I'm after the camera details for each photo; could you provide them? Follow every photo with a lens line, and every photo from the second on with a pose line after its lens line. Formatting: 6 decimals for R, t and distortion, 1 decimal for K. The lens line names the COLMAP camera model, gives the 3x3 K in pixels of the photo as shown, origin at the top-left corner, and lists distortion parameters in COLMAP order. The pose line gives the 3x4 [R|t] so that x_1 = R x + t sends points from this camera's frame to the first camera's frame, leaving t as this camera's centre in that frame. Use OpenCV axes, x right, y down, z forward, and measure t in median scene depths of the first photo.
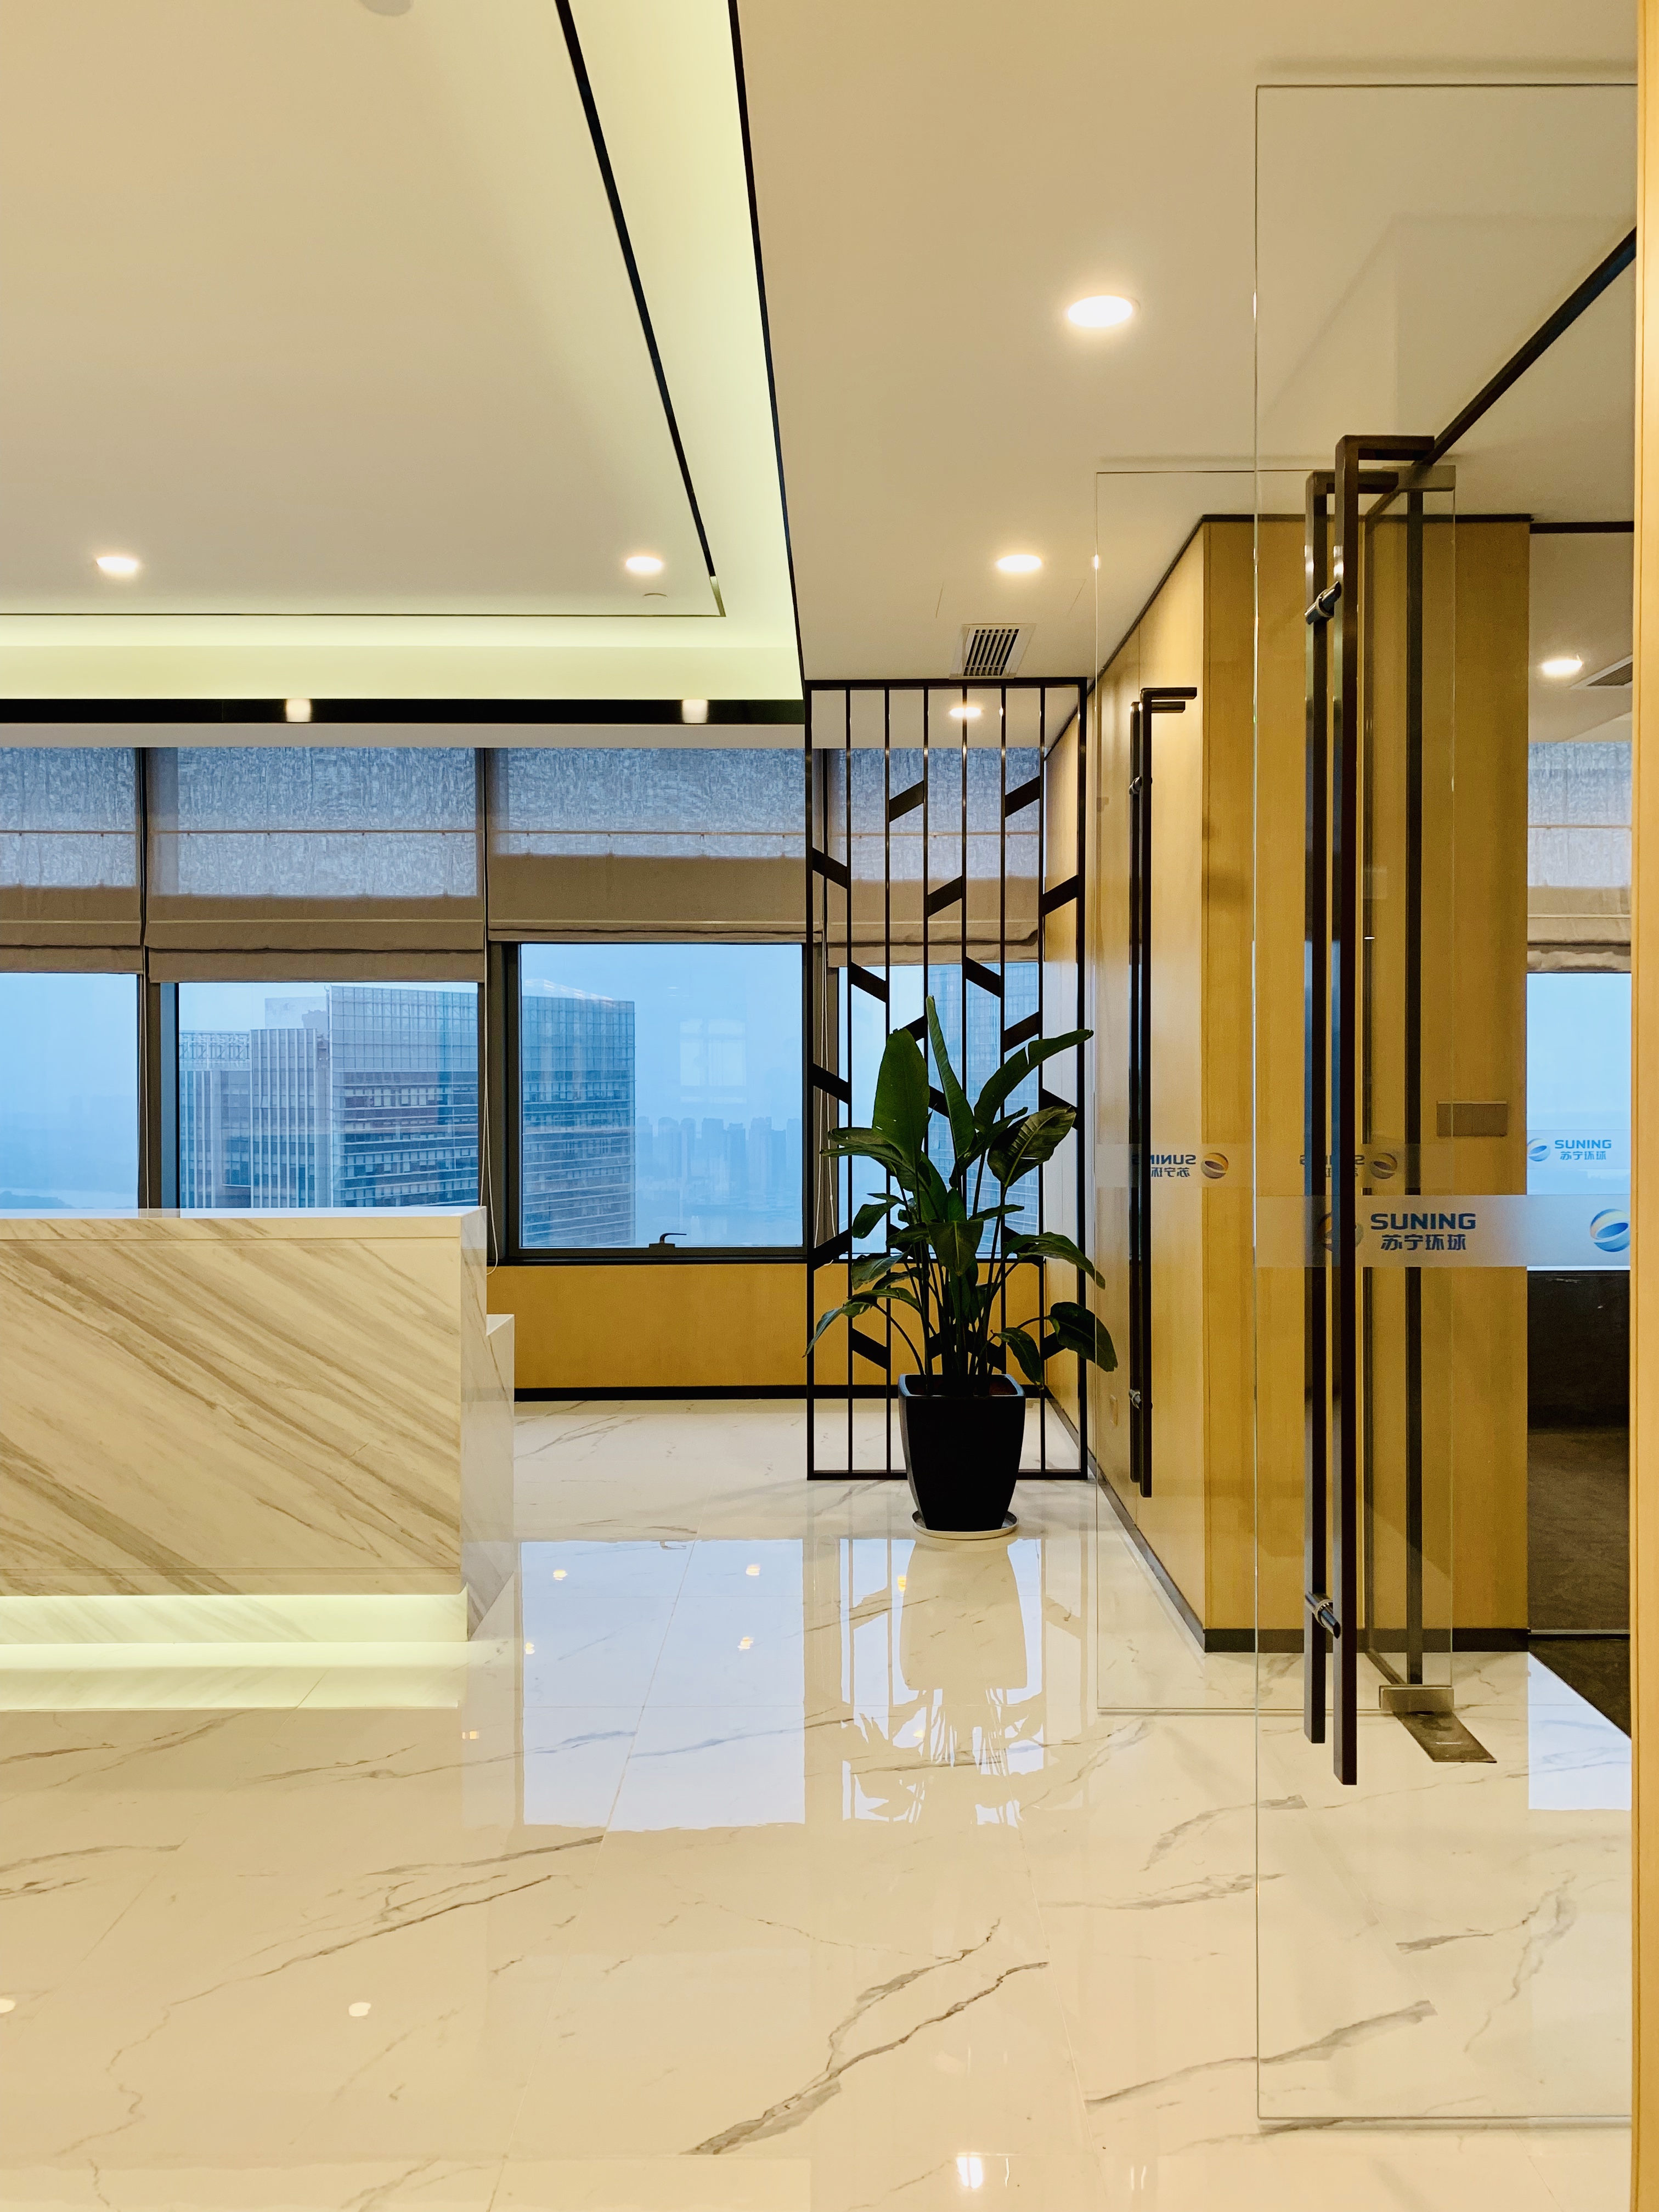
lens RADIAL K [[1707.8, 0, 834.9], [0, 1707.8, 1108.4], [0, 0, 1]] dist [0.034529, -0.030097]
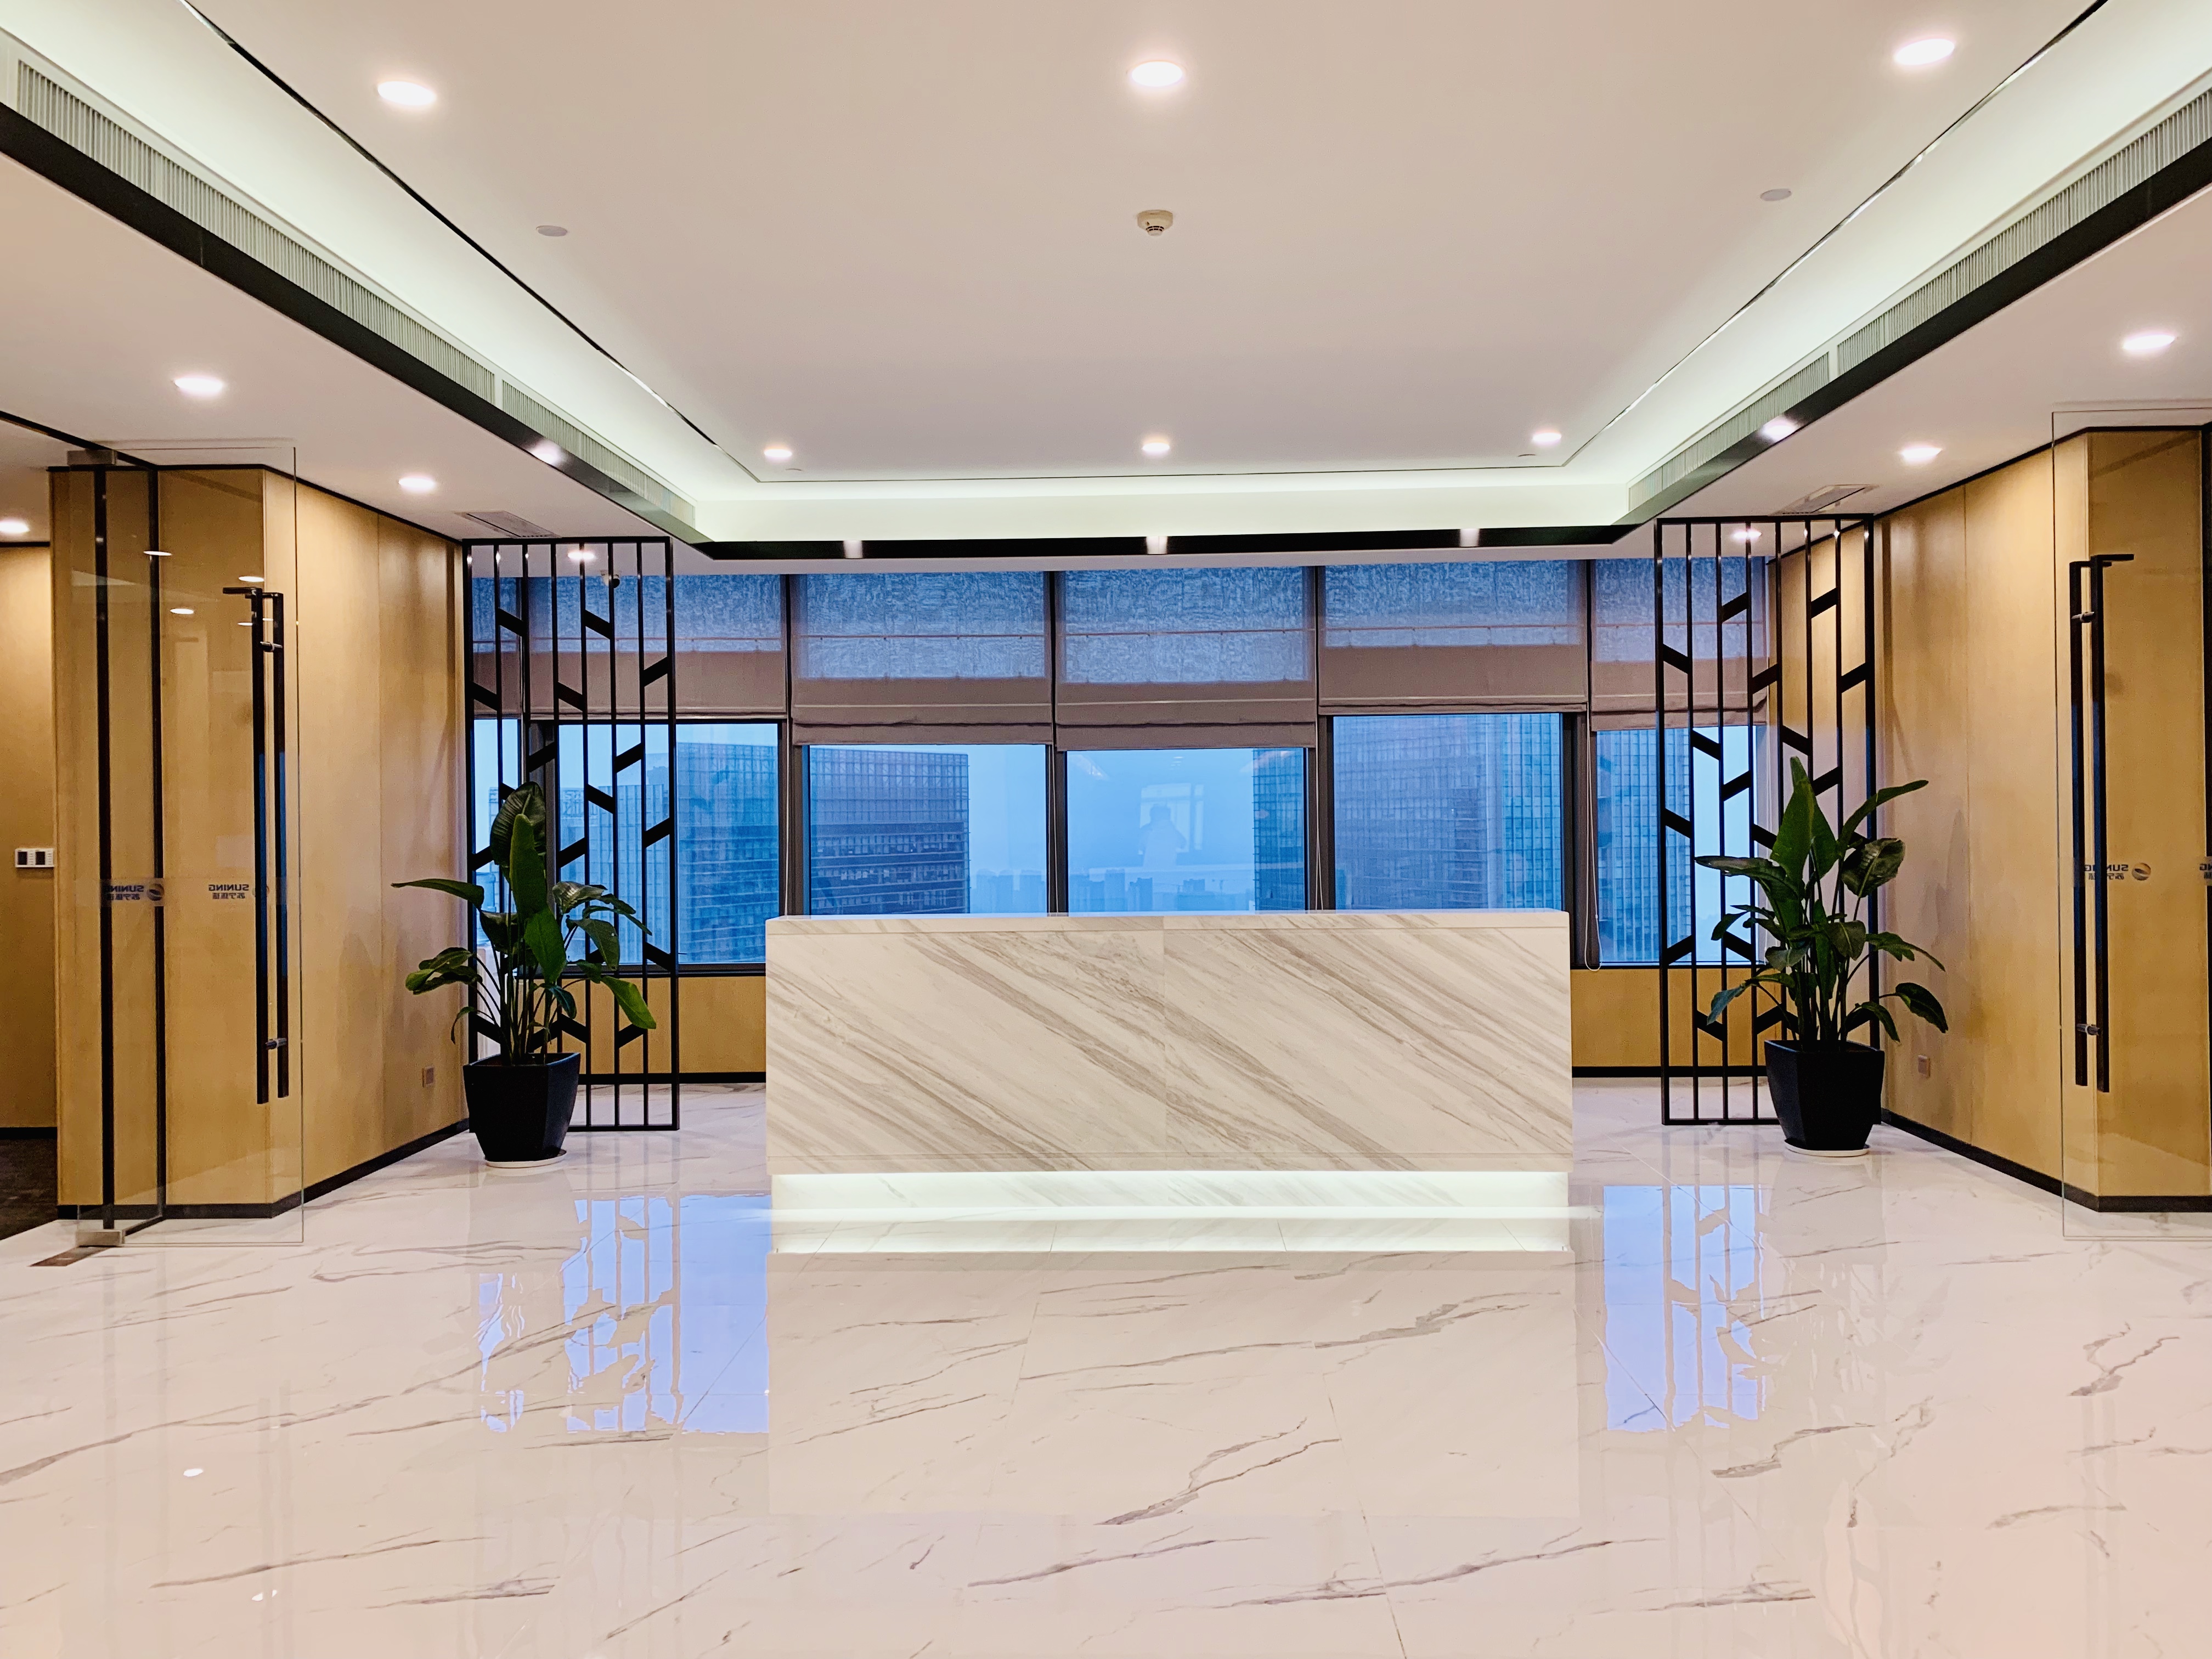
lens RADIAL K [[1707.8, 0, 1095.7], [0, 1707.8, 821.6], [0, 0, 1]] dist [0.034529, -0.030097]
pose [[0.998728, -0.008837, -0.049638, -0.547850], [0.007635, 0.999674, -0.024355, 0.018522], [0.049837, 0.023945, 0.998470, -0.479253]]
